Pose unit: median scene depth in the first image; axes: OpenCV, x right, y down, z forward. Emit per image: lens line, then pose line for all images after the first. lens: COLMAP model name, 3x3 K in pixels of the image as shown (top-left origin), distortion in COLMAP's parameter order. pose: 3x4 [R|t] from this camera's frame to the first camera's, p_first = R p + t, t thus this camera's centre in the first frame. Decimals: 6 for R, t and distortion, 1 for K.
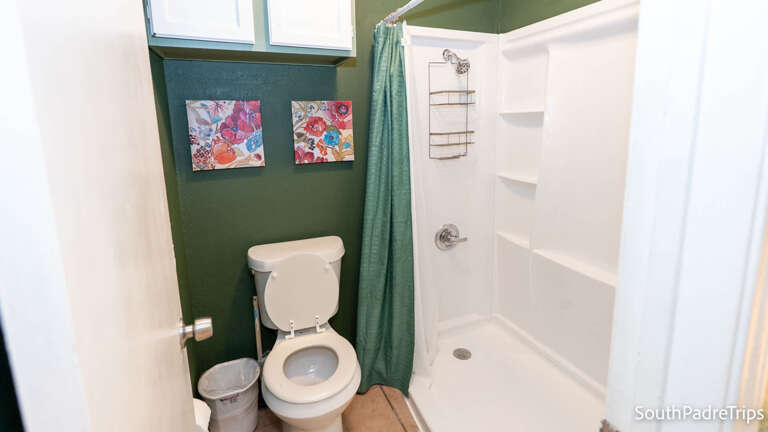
lens RADIAL K [[345.8, 0, 383.6], [0, 345.8, 188.5], [0, 0, 1]] dist [-0.001429, -0.000224]
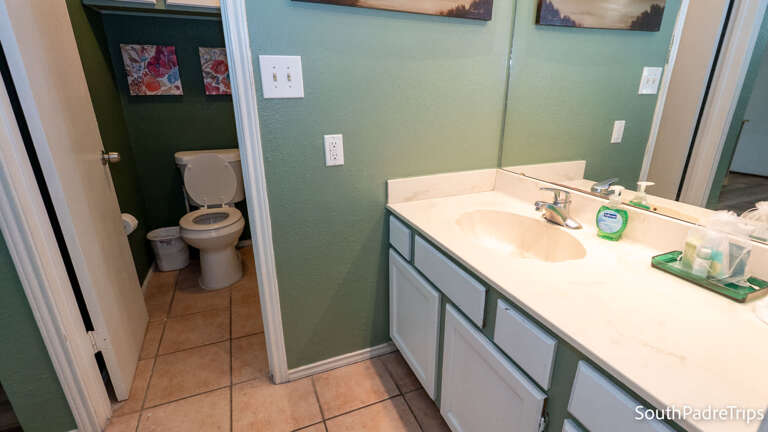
lens RADIAL K [[342.2, 0, 384.0], [0, 342.2, 216.0], [0, 0, 1]] dist [-0.004603, -0.000724]
pose [[0.999649, 0.026327, 0.003056, 0.527909], [-0.026463, 0.985044, 0.170256, 0.176343], [0.001472, -0.170277, 0.985395, -0.512362]]
